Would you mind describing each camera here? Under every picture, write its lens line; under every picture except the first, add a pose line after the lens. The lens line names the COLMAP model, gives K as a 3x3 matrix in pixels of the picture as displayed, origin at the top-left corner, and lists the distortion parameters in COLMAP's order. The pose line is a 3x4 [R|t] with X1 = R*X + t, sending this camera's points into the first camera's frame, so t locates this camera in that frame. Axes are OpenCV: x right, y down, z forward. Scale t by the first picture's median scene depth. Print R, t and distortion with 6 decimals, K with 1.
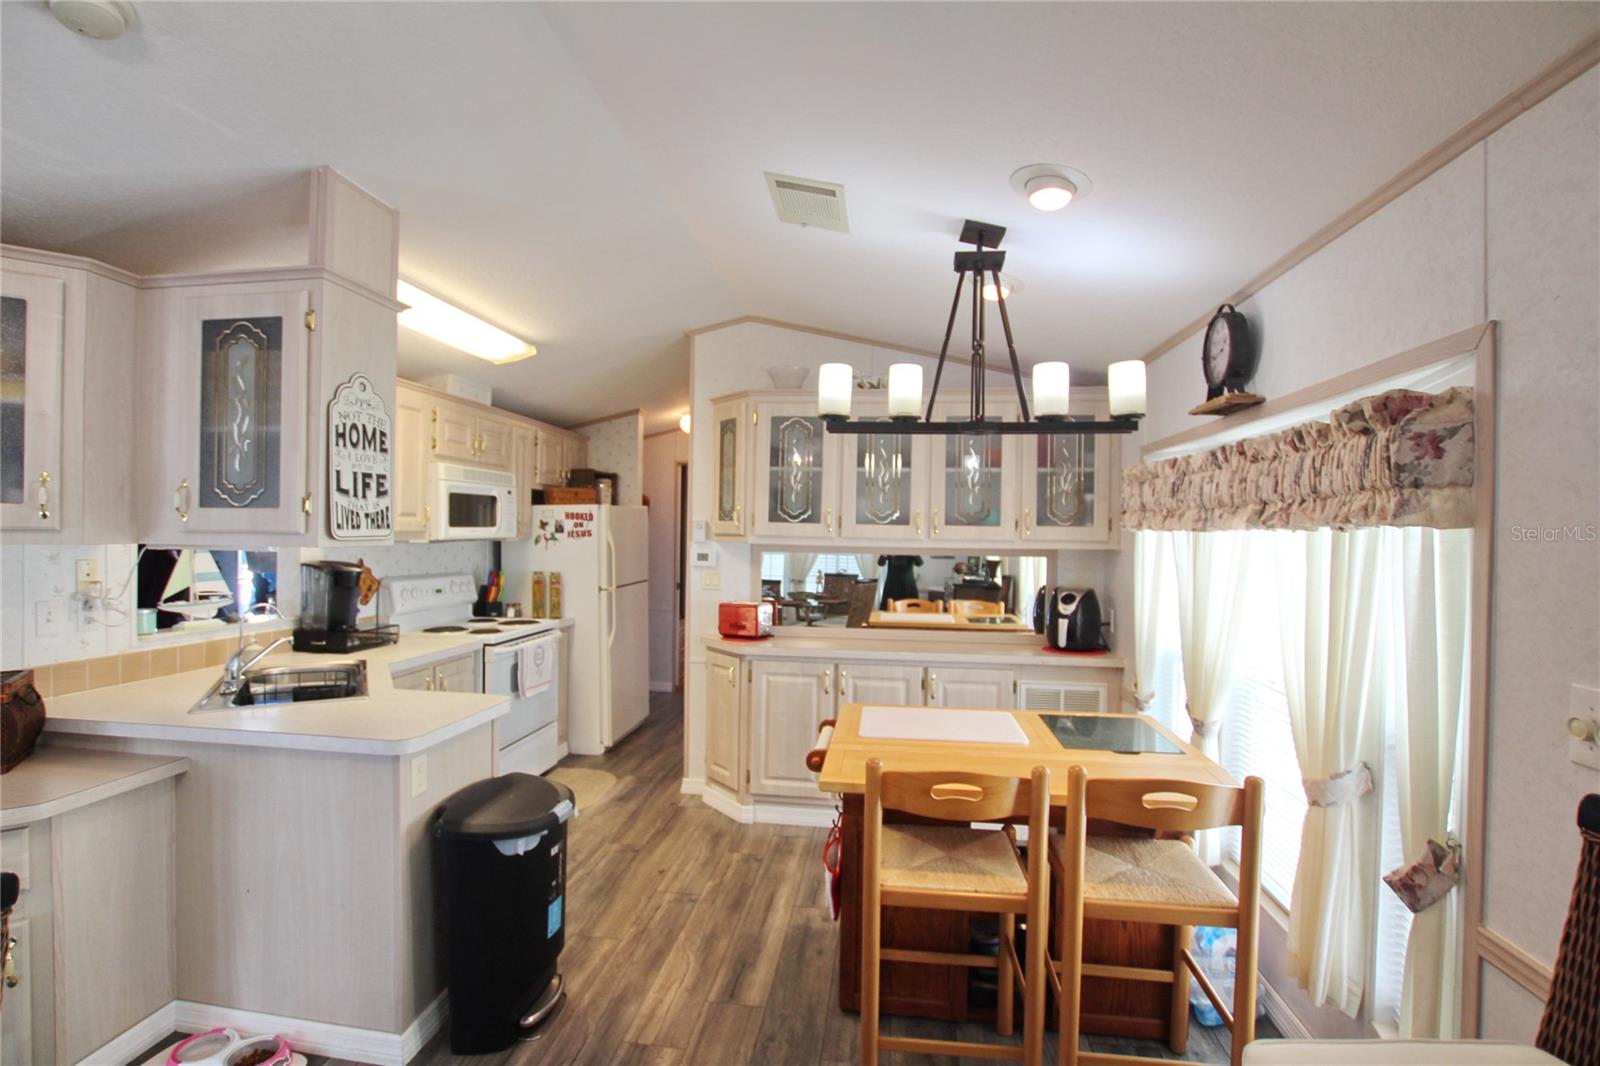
lens RADIAL K [[741.6, 0, 793.2], [0, 741.6, 536.1], [0, 0, 1]] dist [-0.037869, 0.006414]
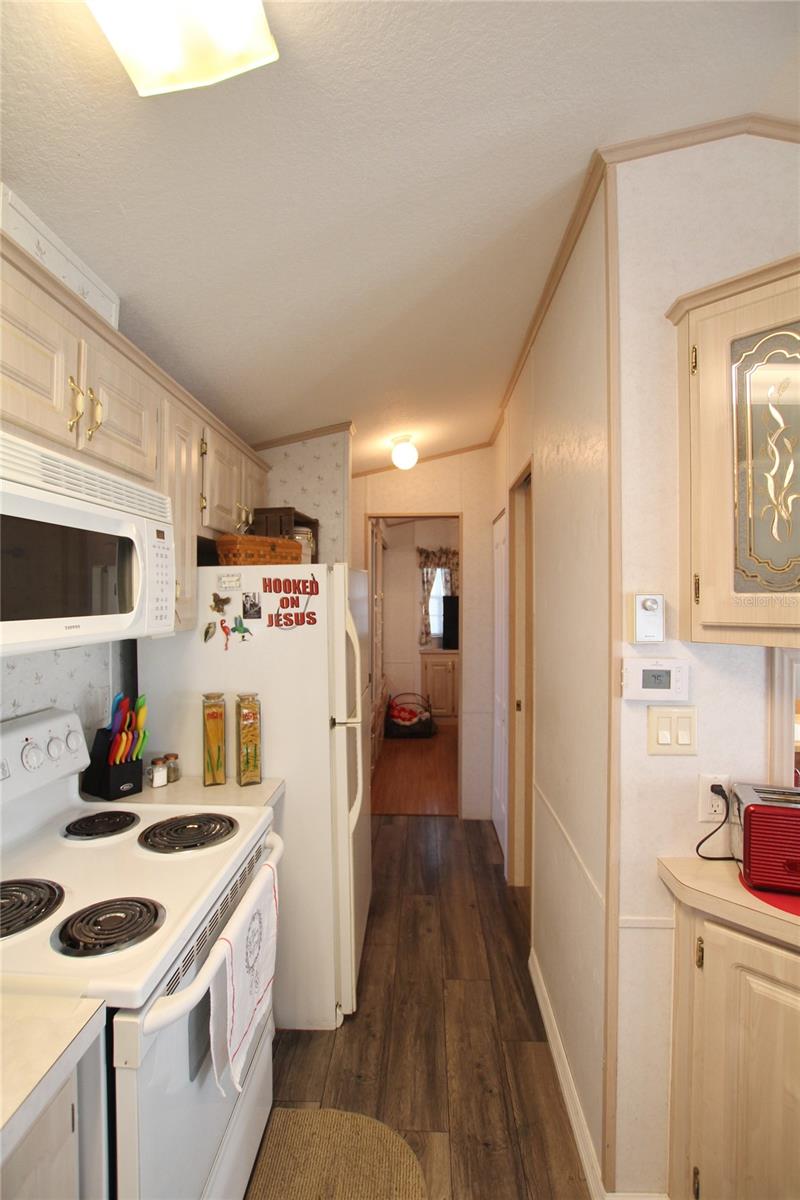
lens RADIAL K [[568.8, 0, 405.3], [0, 568.8, 596.3], [0, 0, 1]] dist [-0.031372, 0.000897]
pose [[0.995531, -0.012977, 0.093538, -0.318296], [0.014008, 0.999848, -0.010369, -0.018402], [-0.093389, 0.011633, 0.995562, 0.760675]]
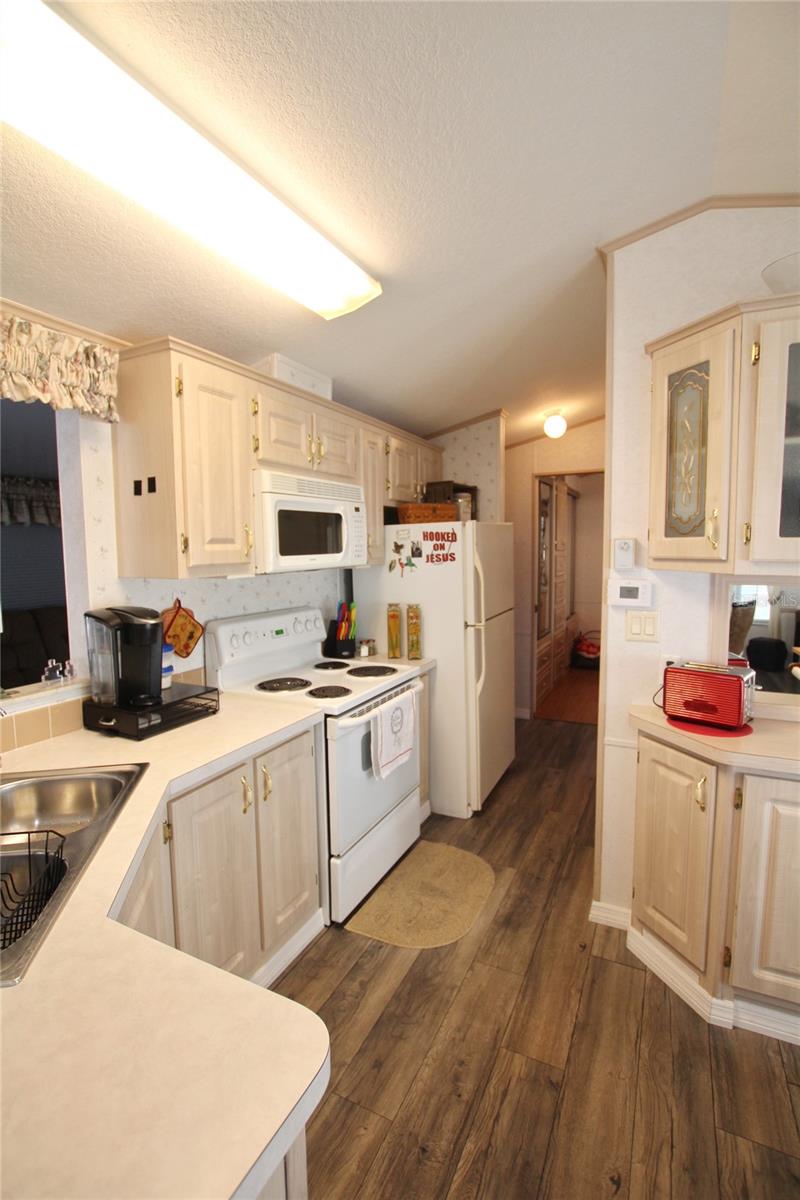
lens RADIAL K [[563.8, 0, 396.3], [0, 563.8, 597.6], [0, 0, 1]] dist [-0.034522, 0.004460]
pose [[0.947133, 0.003437, -0.320824, -0.172802], [0.023253, 0.996578, 0.079321, -0.012767], [0.319999, -0.082588, 0.943811, 0.501173]]
